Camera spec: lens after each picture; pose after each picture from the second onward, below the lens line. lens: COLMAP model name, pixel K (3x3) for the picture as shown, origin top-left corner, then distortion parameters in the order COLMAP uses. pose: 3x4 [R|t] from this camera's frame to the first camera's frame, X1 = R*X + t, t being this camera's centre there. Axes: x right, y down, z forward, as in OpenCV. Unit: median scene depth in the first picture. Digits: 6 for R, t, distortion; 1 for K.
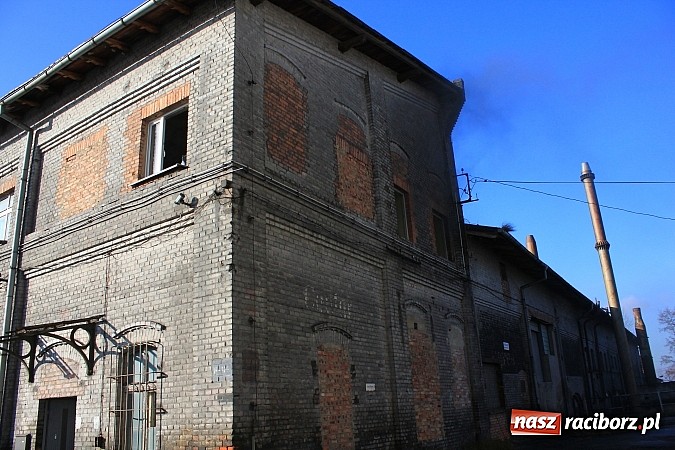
lens RADIAL K [[557.3, 0, 329.1], [0, 557.3, 229.7], [0, 0, 1]] dist [-0.149890, 0.130594]
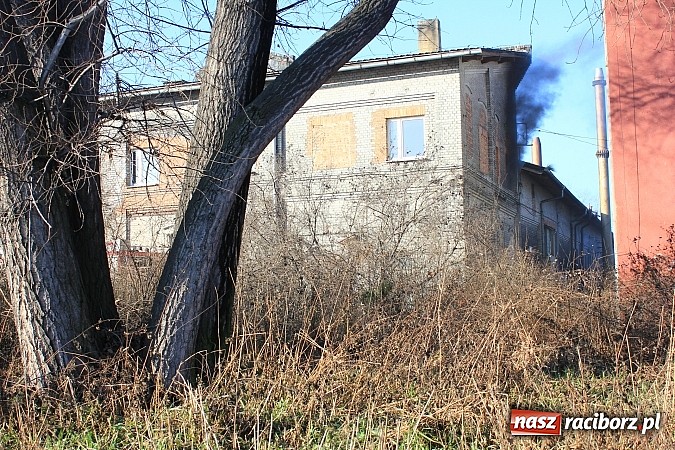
lens RADIAL K [[865.4, 0, 339.3], [0, 865.4, 224.5], [0, 0, 1]] dist [-0.019265, 0.000000]
pose [[0.975830, 0.054530, 0.211617, -0.940307], [-0.100465, 0.971910, 0.212832, -0.399425], [-0.194067, -0.228948, 0.953898, -1.455960]]
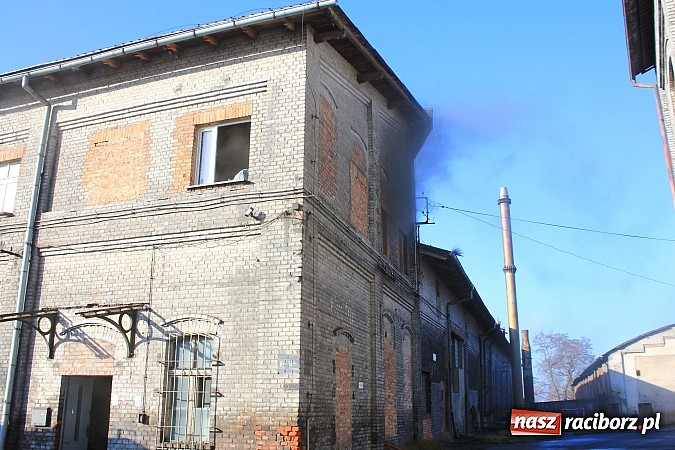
lens RADIAL K [[614.8, 0, 326.5], [0, 614.8, 228.5], [0, 0, 1]] dist [-0.098497, 0.000000]
pose [[0.968047, 0.127312, 0.216047, -0.296865], [-0.133132, 0.991019, 0.012543, -0.045436], [-0.212509, -0.040905, 0.976302, -0.214992]]
